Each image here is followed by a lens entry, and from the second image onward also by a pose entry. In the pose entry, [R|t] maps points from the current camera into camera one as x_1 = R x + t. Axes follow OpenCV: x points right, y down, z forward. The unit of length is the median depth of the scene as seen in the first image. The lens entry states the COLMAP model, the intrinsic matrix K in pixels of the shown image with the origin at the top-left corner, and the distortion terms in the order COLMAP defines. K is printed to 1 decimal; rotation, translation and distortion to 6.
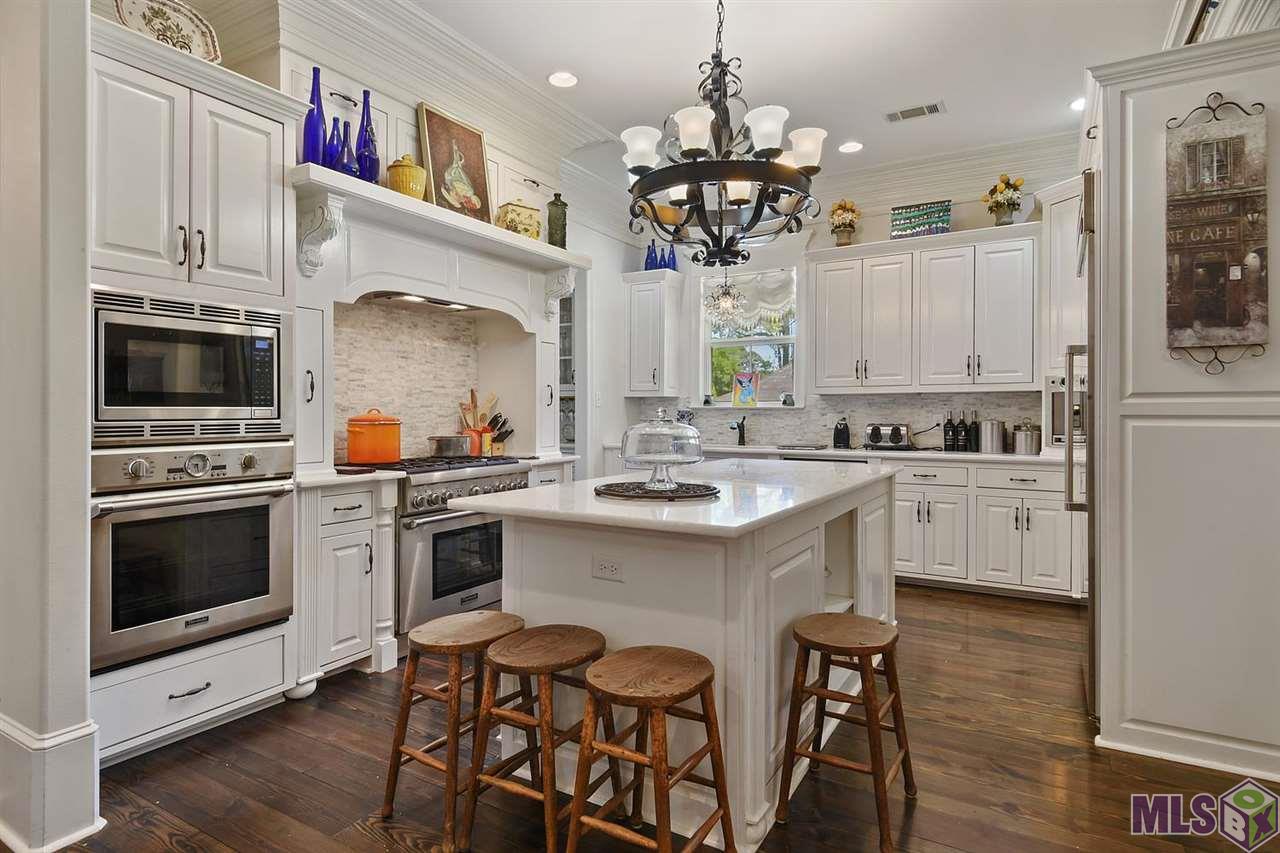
lens RADIAL K [[706.2, 0, 633.4], [0, 706.2, 410.4], [0, 0, 1]] dist [0.031631, -0.006364]
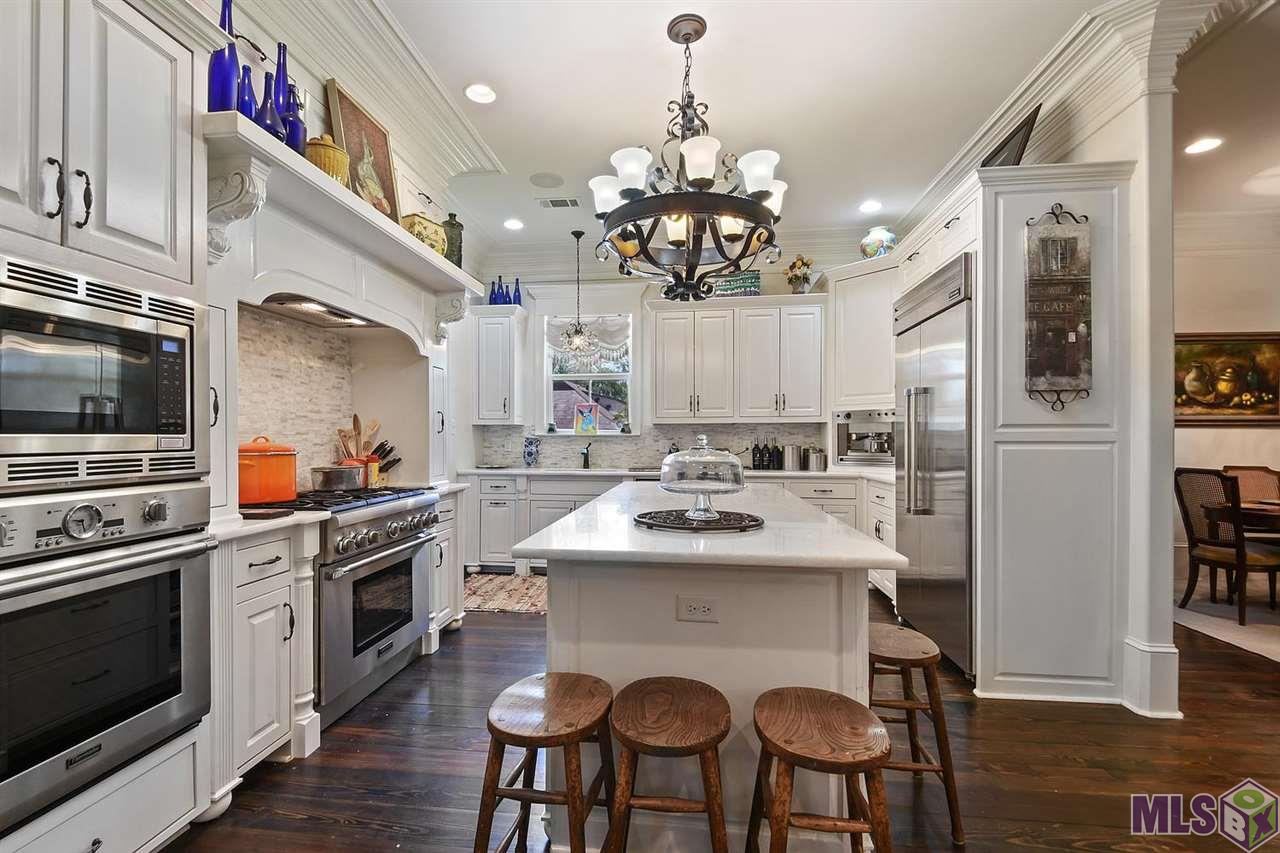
lens RADIAL K [[591.3, 0, 642.3], [0, 591.3, 437.6], [0, 0, 1]] dist [0.022316, -0.008143]
pose [[0.915679, -0.001375, 0.401909, -0.275033], [0.001164, 0.999999, 0.000769, -0.001112], [-0.401909, -0.000237, 0.915679, 0.214389]]
